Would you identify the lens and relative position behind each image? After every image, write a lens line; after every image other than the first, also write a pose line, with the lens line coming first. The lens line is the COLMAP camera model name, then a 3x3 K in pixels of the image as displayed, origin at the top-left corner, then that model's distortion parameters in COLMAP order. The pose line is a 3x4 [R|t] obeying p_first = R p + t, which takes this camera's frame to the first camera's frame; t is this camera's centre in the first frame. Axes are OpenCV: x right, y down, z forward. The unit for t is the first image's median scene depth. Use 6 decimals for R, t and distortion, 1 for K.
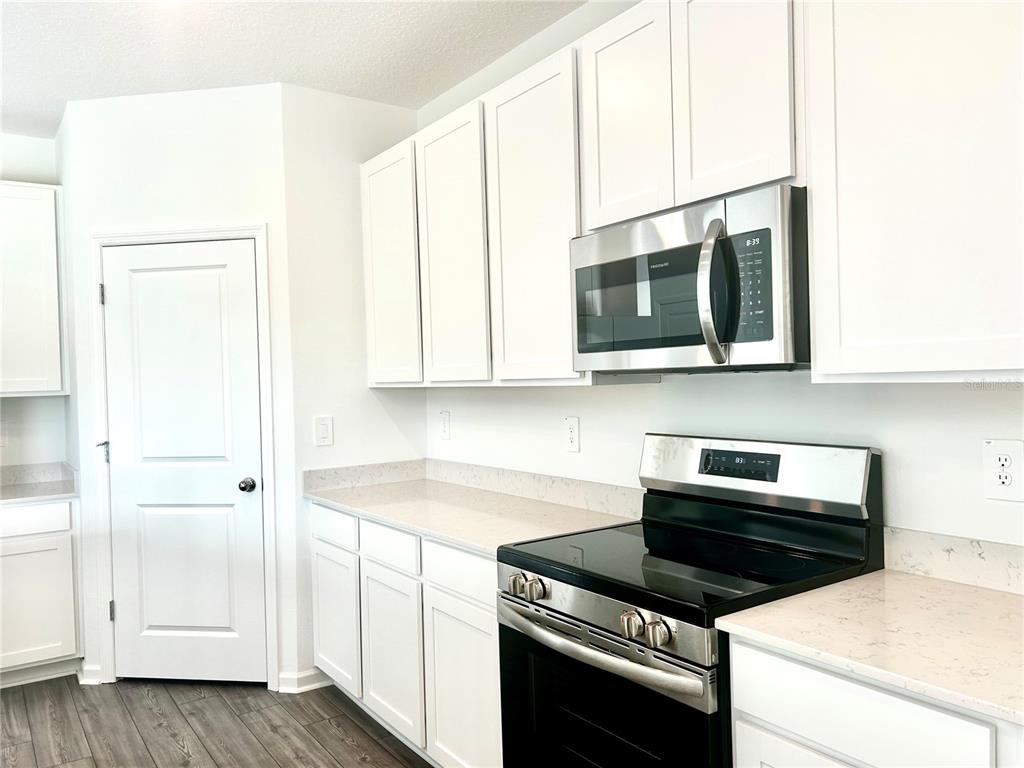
lens RADIAL K [[768.6, 0, 515.0], [0, 768.6, 387.5], [0, 0, 1]] dist [0.041510, -0.053517]
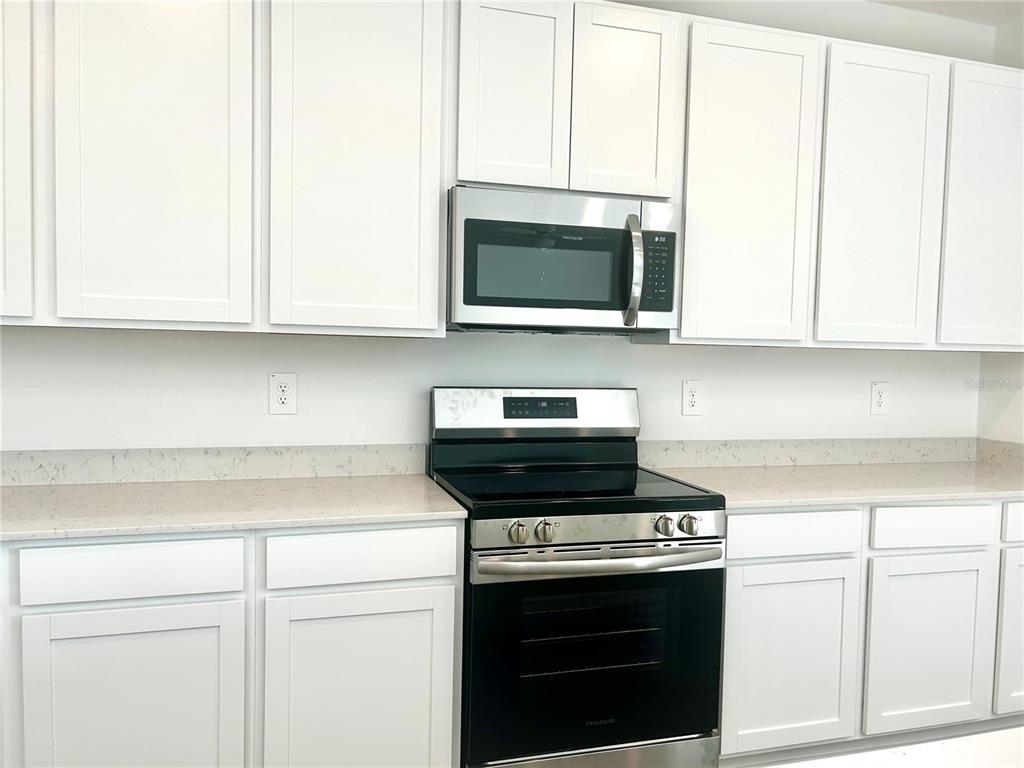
lens RADIAL K [[768.6, 0, 514.9], [0, 768.6, 390.7], [0, 0, 1]] dist [0.041510, -0.053517]
pose [[0.307753, -0.016204, 0.951328, -0.887167], [-0.015671, 0.999633, 0.022096, 0.046065], [-0.951337, -0.021709, 0.307386, 0.663769]]
